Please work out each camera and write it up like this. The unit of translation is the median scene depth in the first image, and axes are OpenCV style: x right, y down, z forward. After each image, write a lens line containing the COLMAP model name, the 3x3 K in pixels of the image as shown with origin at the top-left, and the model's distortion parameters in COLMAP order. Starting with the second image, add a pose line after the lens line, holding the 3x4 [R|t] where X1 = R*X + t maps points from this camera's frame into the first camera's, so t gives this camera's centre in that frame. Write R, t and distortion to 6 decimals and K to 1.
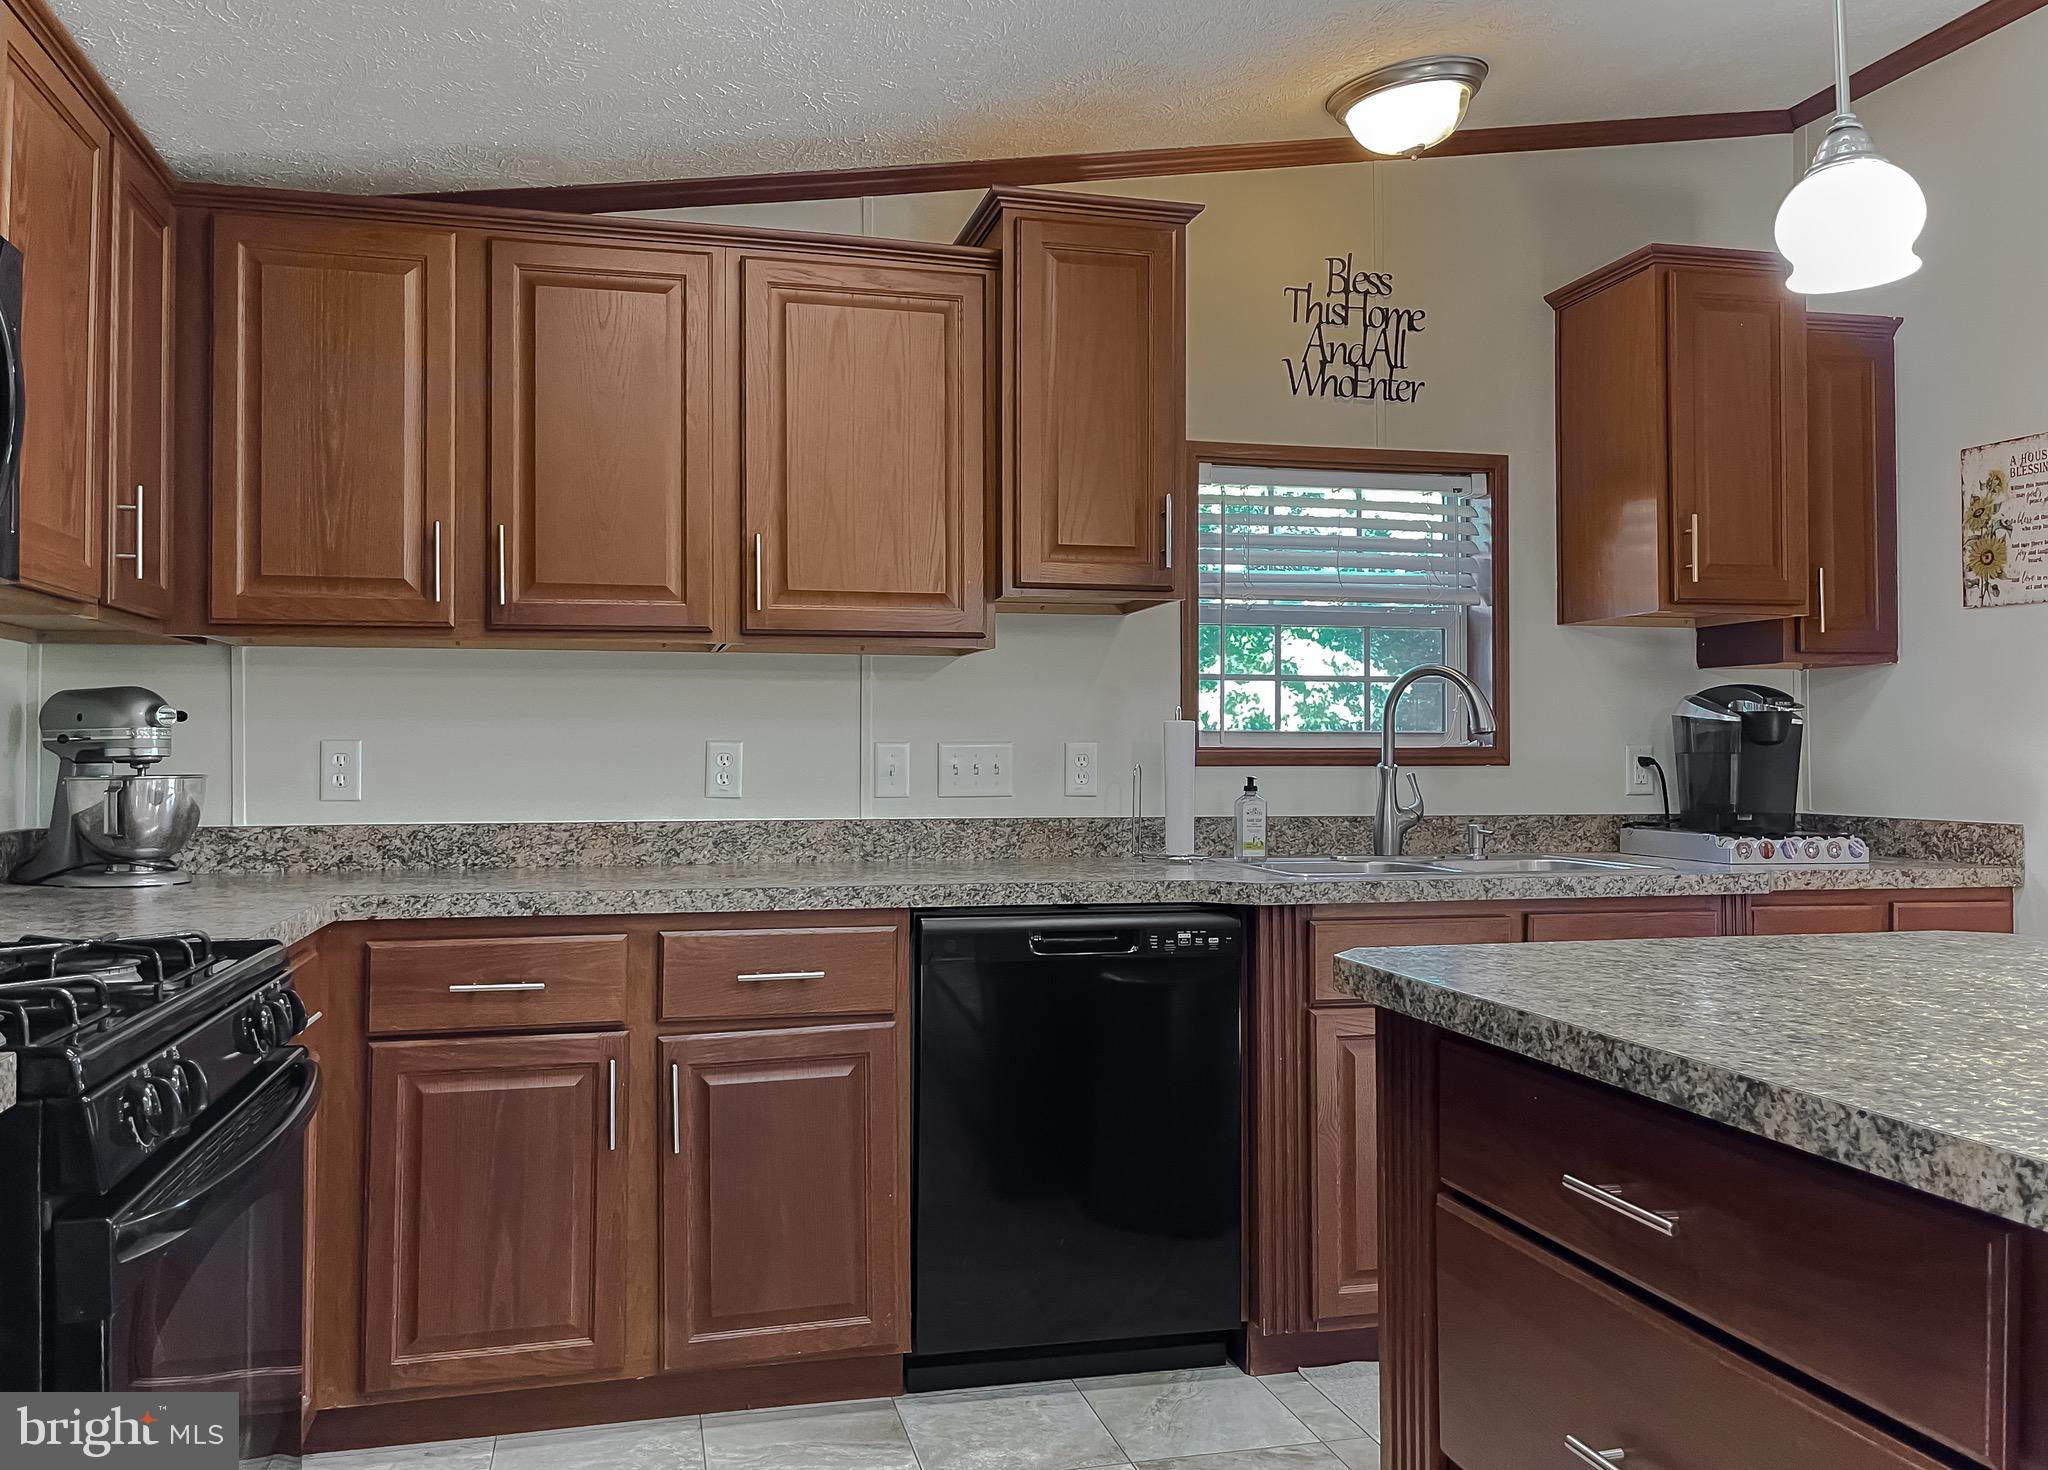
lens RADIAL K [[1612.3, 0, 1030.1], [0, 1612.3, 711.4], [0, 0, 1]] dist [0.041281, -0.003060]
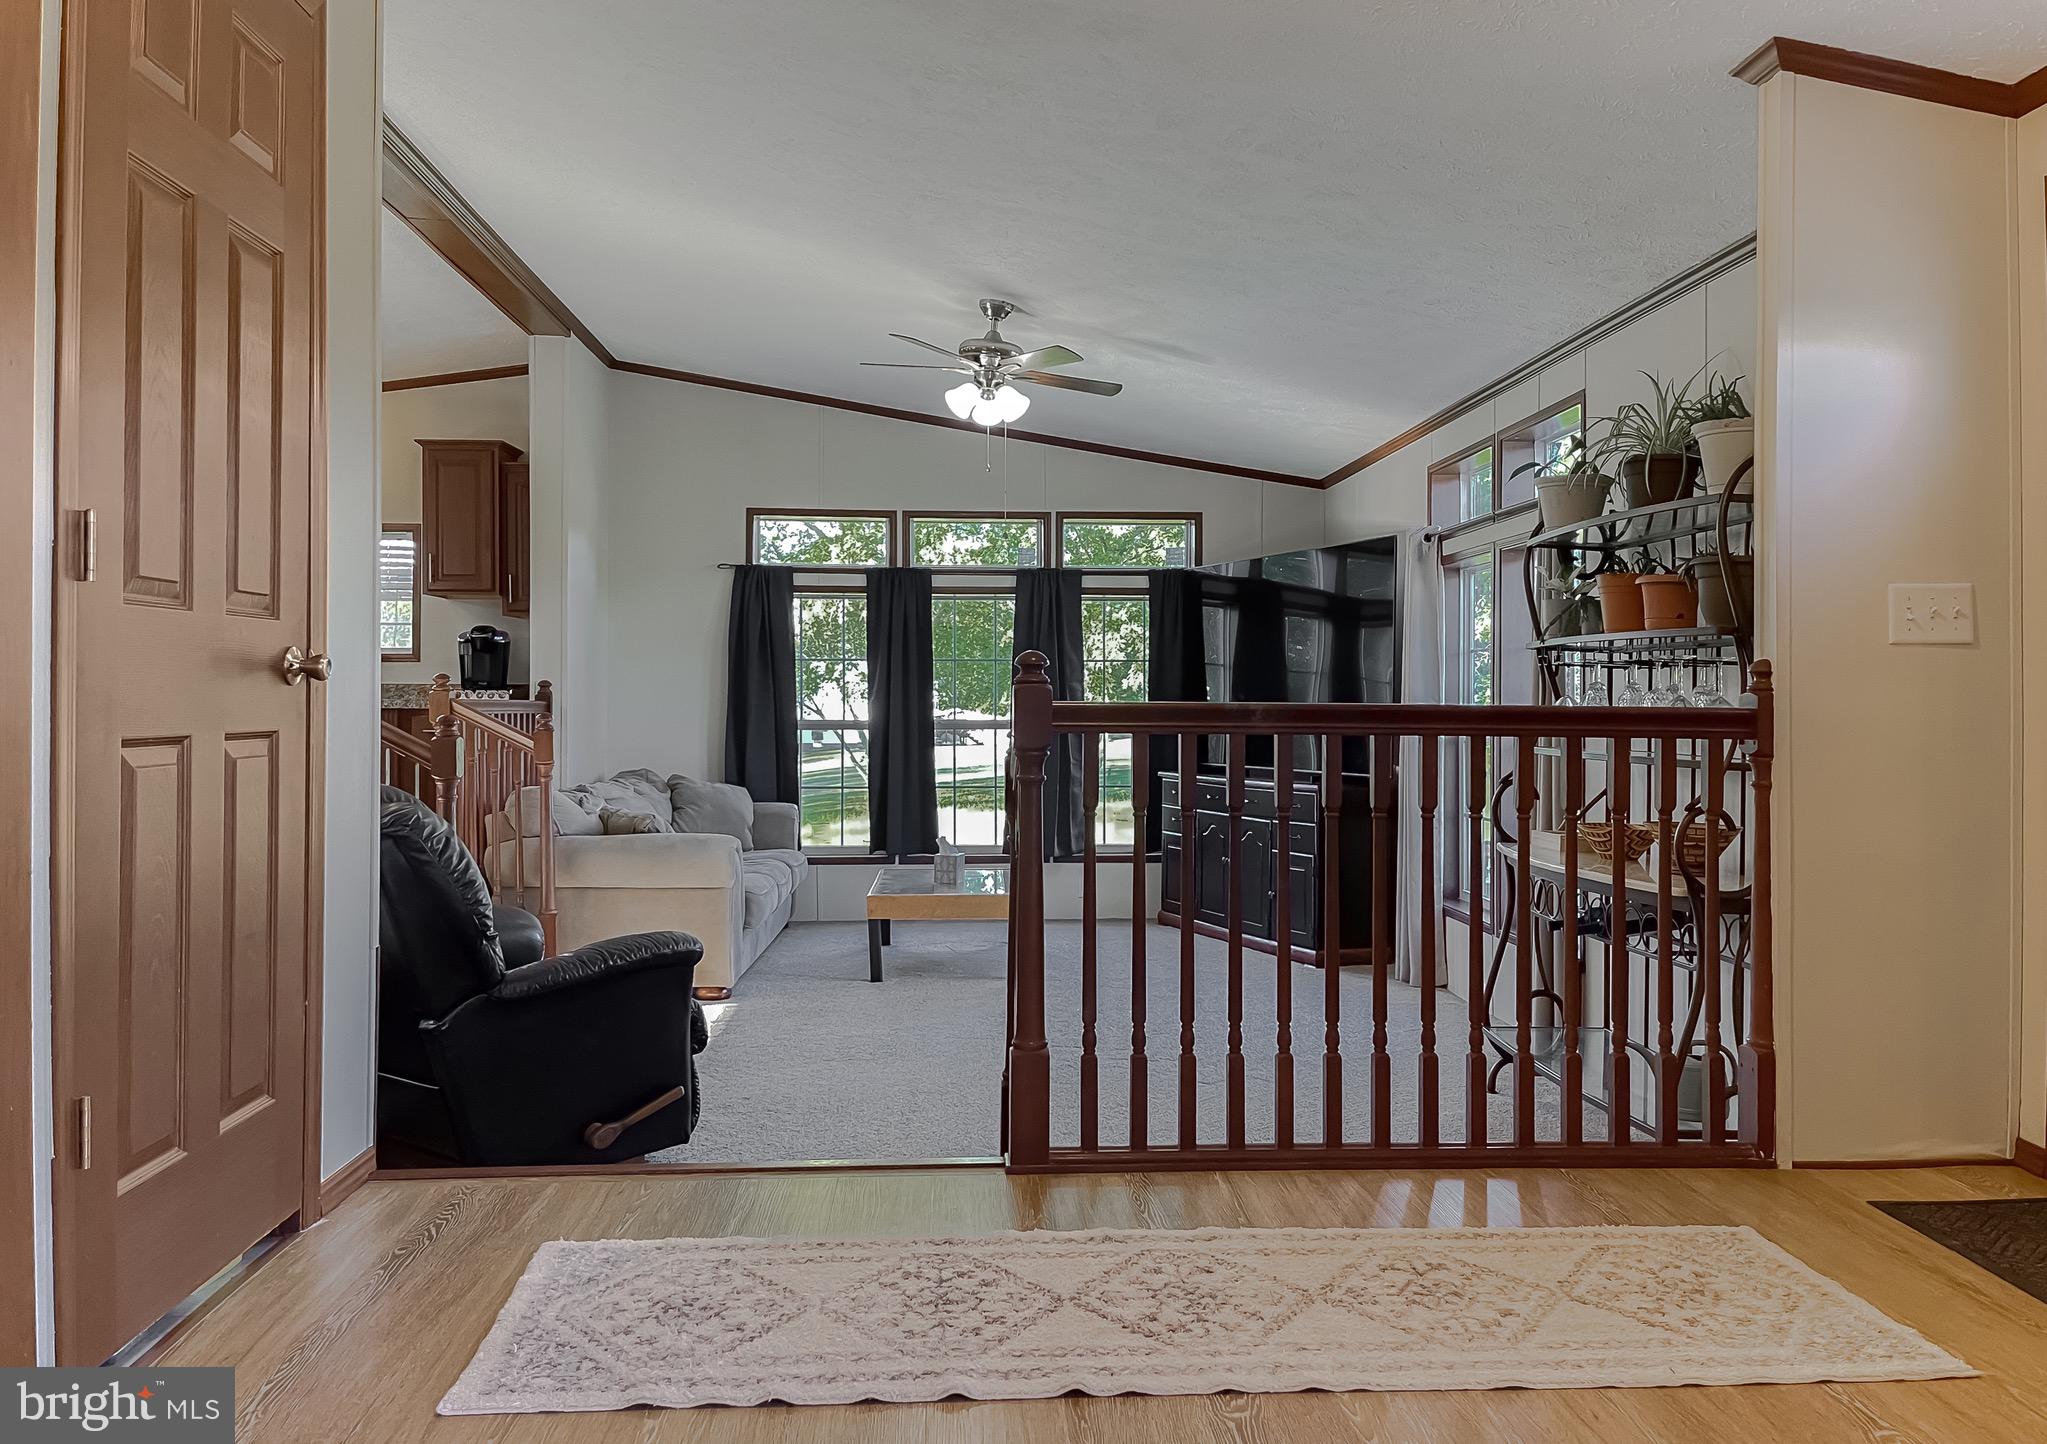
lens RADIAL K [[1593.5, 0, 1053.5], [0, 1593.5, 697.2], [0, 0, 1]] dist [0.006055, 0.000627]
pose [[0.983167, 0.002247, -0.182695, 1.865113], [0.001859, 0.999750, 0.022300, 0.041297], [0.182699, -0.022264, 0.982917, -1.215828]]
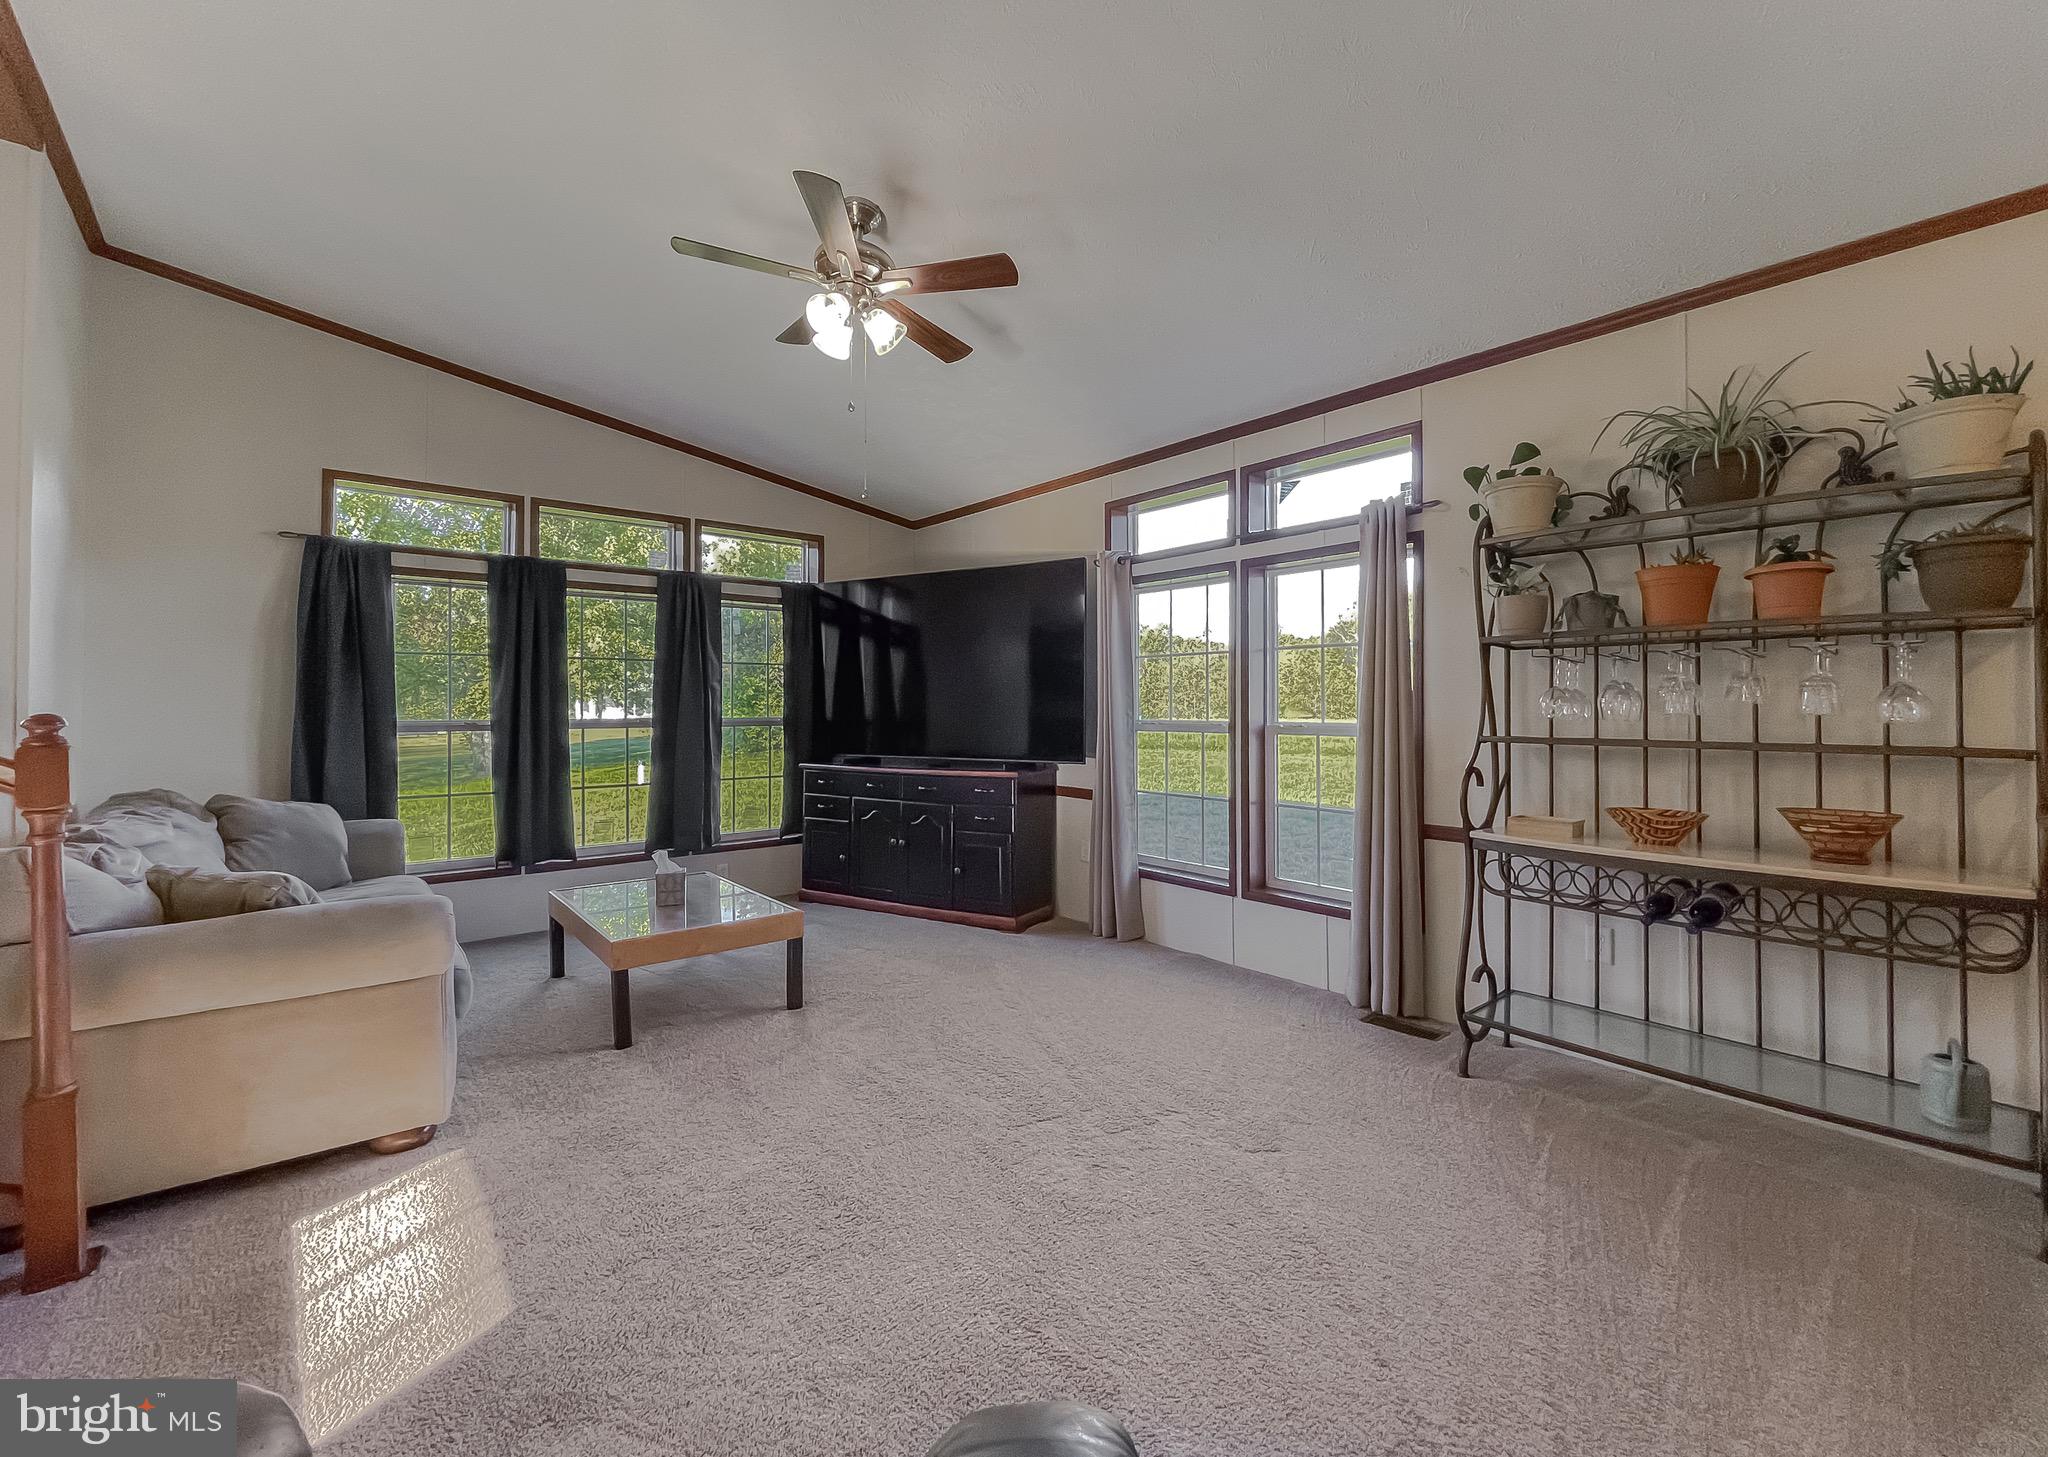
lens RADIAL K [[867.9, 0, 1016.3], [0, 867.9, 699.6], [0, 0, 1]] dist [-0.000287, -0.000181]
pose [[0.905275, 0.002915, 0.424817, 1.233417], [-0.010445, 0.999827, 0.015398, 0.077905], [-0.424698, -0.018377, 0.905148, -0.195191]]
